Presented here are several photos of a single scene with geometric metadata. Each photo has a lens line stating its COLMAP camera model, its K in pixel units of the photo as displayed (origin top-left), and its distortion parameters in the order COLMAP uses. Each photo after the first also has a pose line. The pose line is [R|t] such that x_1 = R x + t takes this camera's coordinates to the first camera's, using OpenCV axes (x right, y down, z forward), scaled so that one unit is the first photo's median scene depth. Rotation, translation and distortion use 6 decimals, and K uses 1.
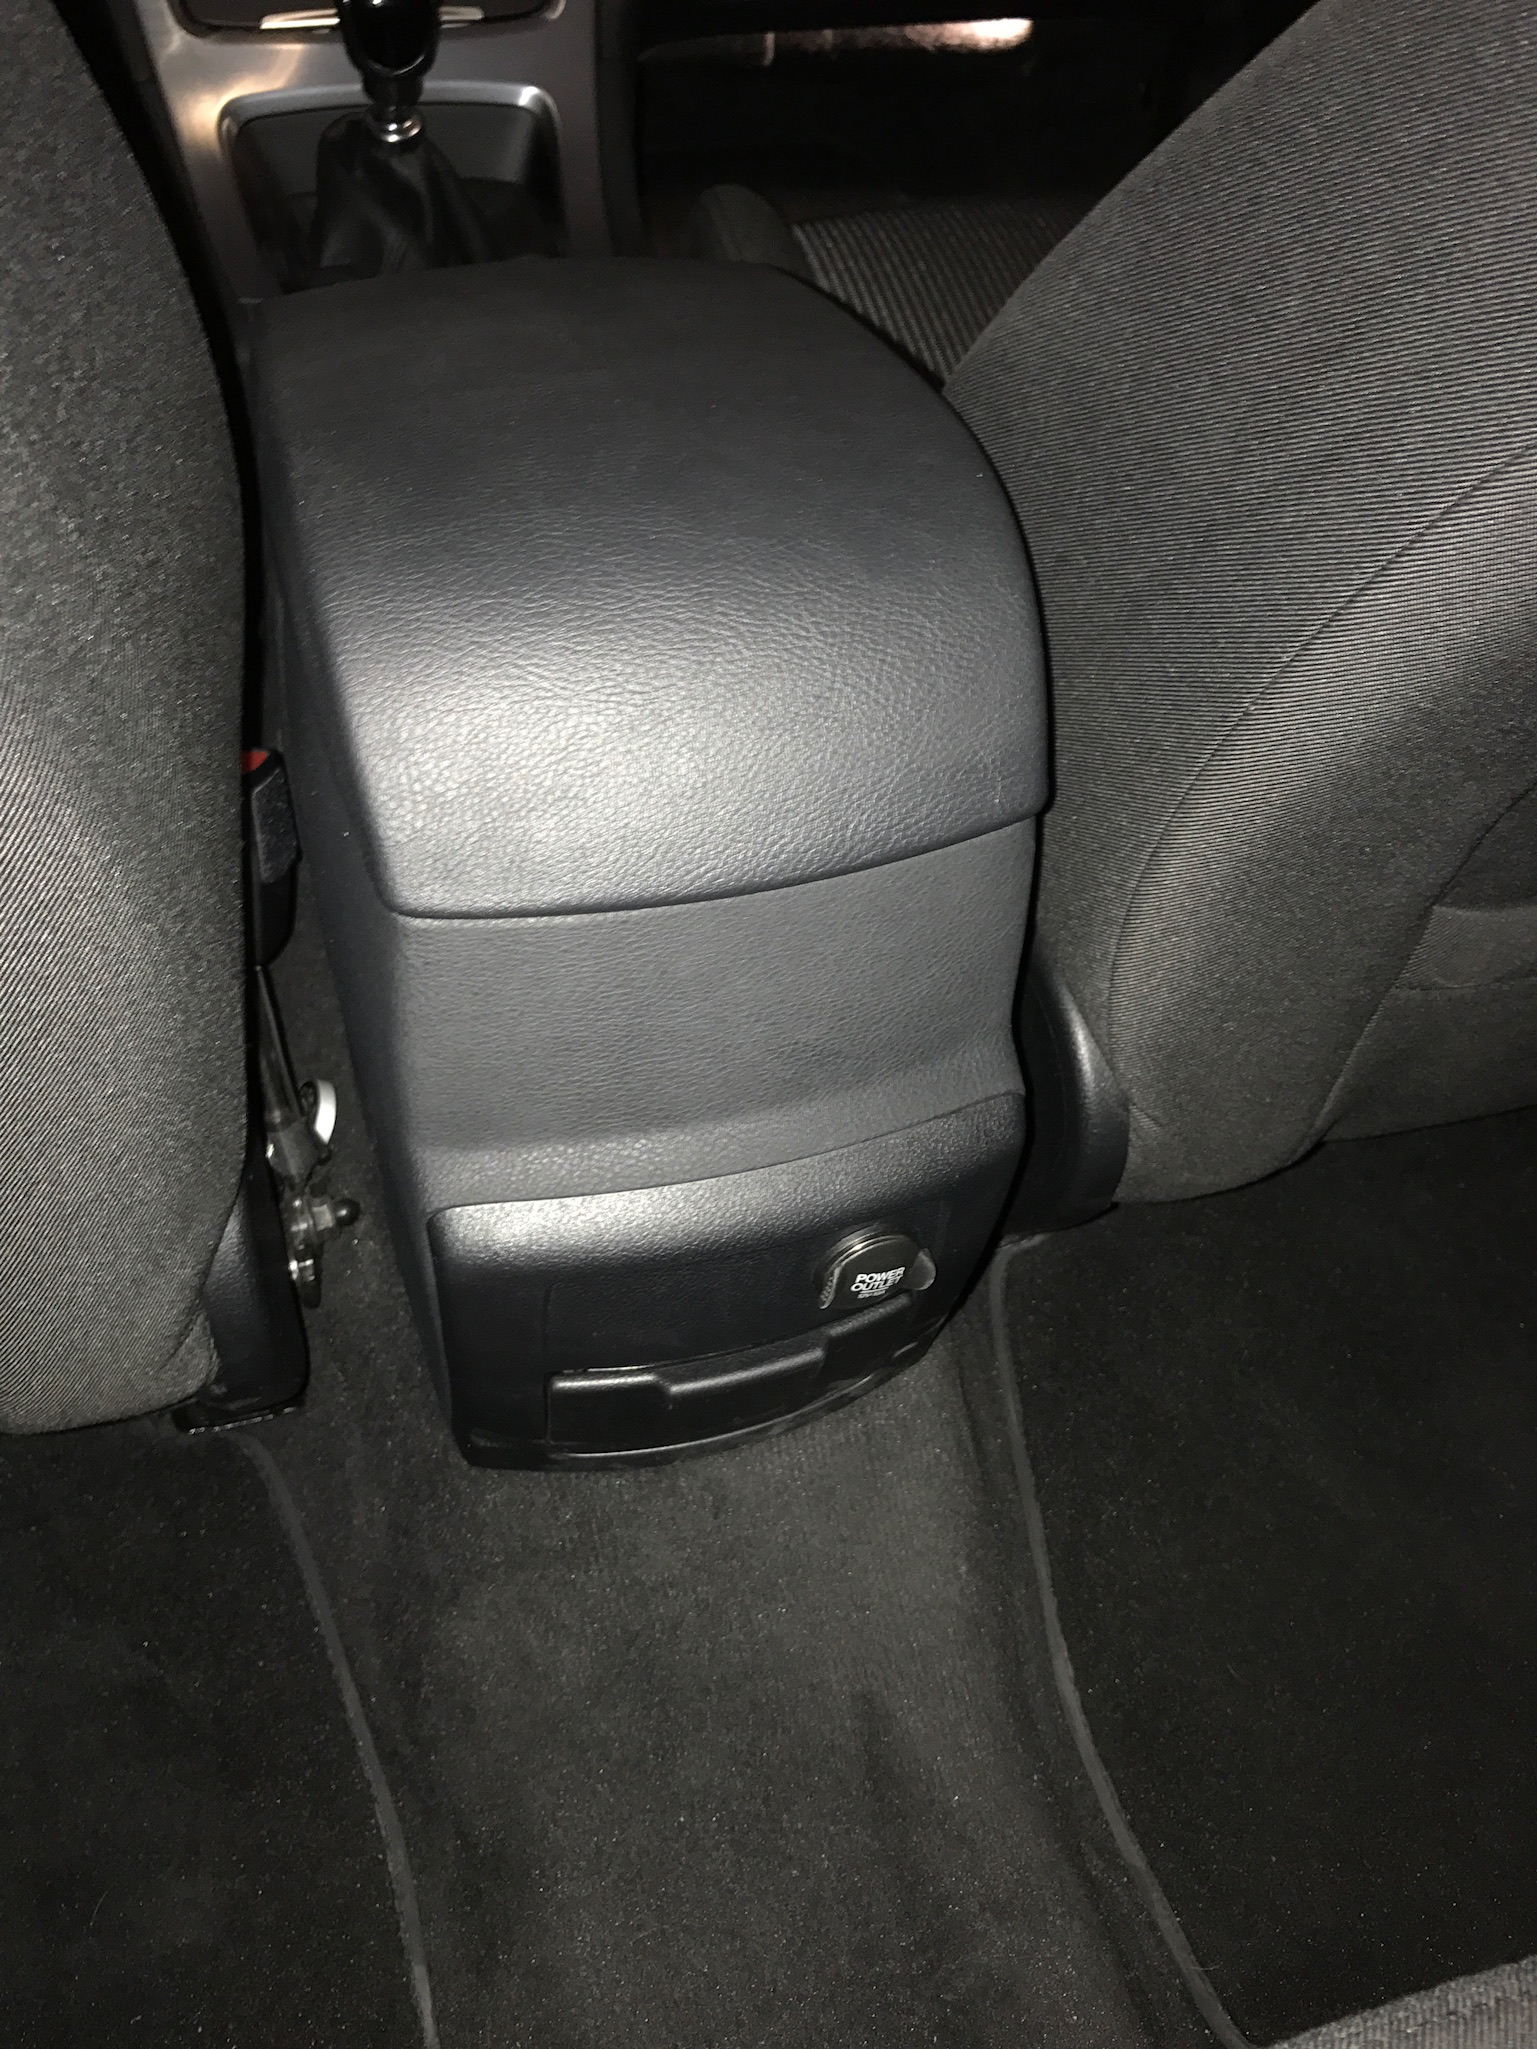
lens RADIAL K [[1751.5, 0, 763.3], [0, 1751.5, 1026.8], [0, 0, 1]] dist [-0.018317, -0.026394]
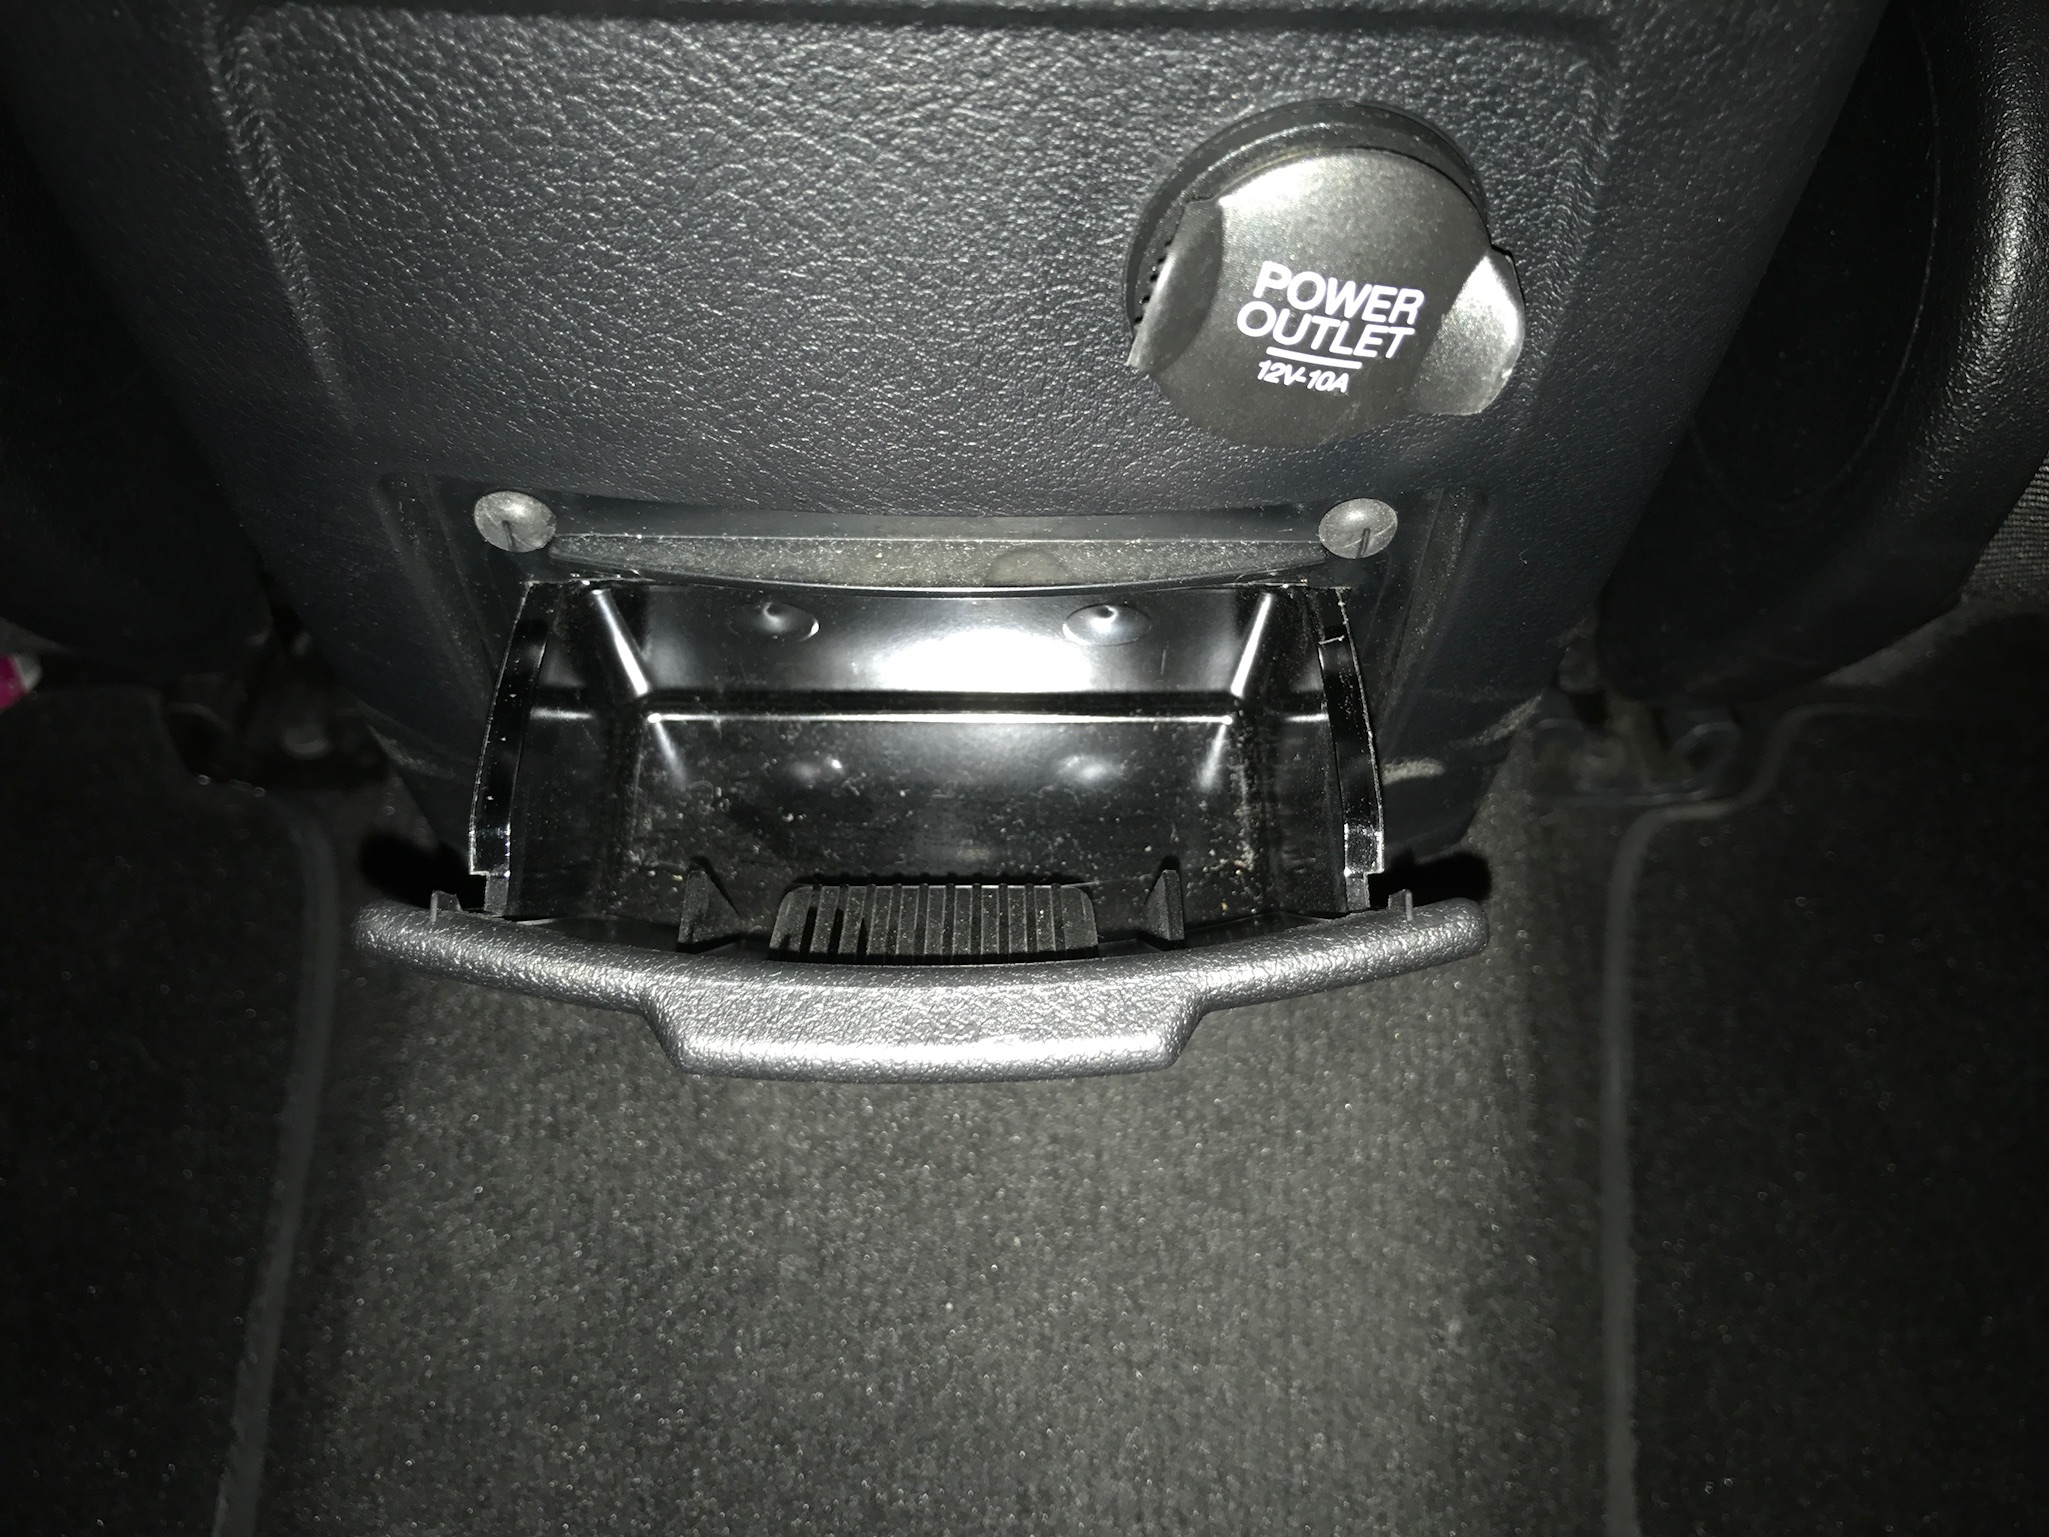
lens RADIAL K [[1751.5, 0, 1031.7], [0, 1751.5, 760.8], [0, 0, 1]] dist [-0.018317, -0.026394]
pose [[0.961968, 0.188101, -0.198078, 0.075425], [-0.186515, 0.982086, 0.026803, 0.185313], [0.199571, 0.011161, 0.979820, 0.568331]]
